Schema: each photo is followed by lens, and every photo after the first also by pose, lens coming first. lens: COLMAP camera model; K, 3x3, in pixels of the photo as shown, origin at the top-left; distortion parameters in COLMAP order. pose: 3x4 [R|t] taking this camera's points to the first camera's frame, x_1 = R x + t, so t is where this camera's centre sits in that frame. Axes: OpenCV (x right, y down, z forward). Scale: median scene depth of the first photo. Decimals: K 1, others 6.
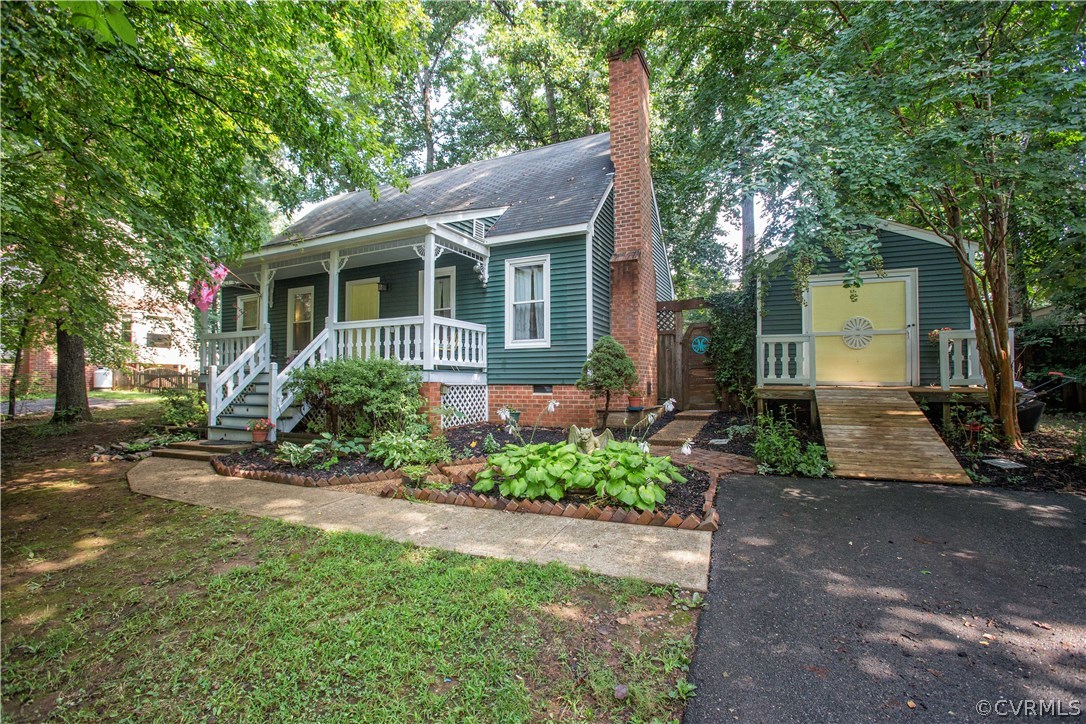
lens RADIAL K [[480.6, 0, 552.8], [0, 480.6, 364.5], [0, 0, 1]] dist [-0.016805, 0.002021]
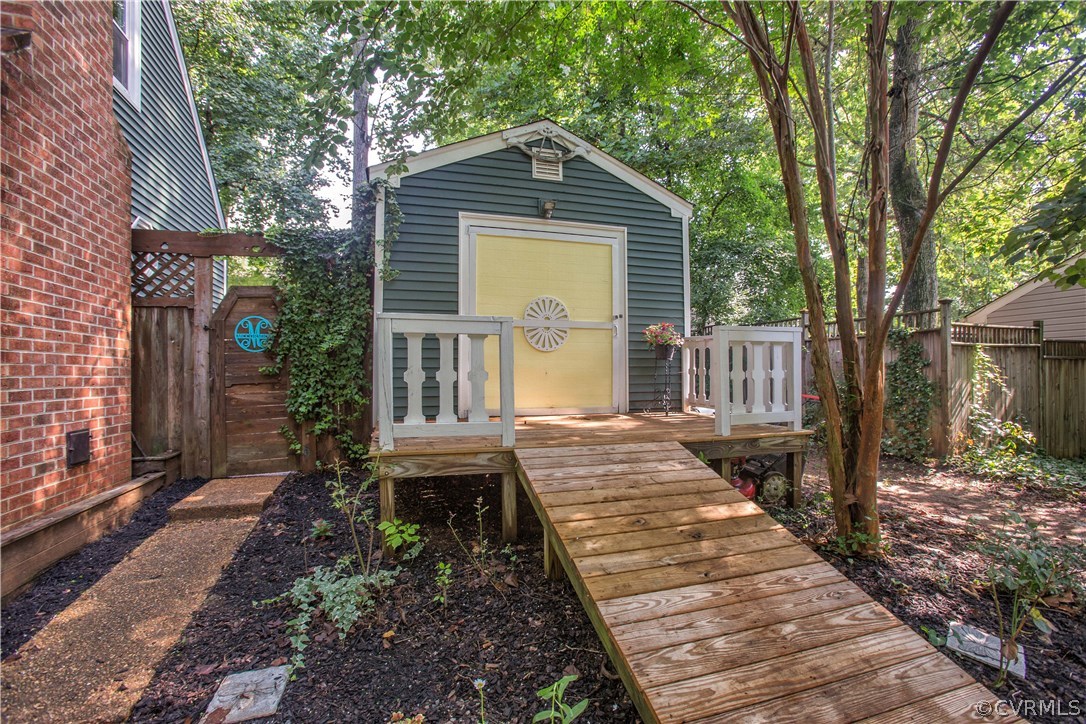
lens RADIAL K [[480.6, 0, 550.1], [0, 480.6, 362.9], [0, 0, 1]] dist [-0.016805, 0.002021]
pose [[0.719405, 0.003799, 0.694581, 0.209672], [-0.009393, 0.999947, 0.004260, -0.018872], [-0.694528, -0.009589, 0.719402, 0.508332]]
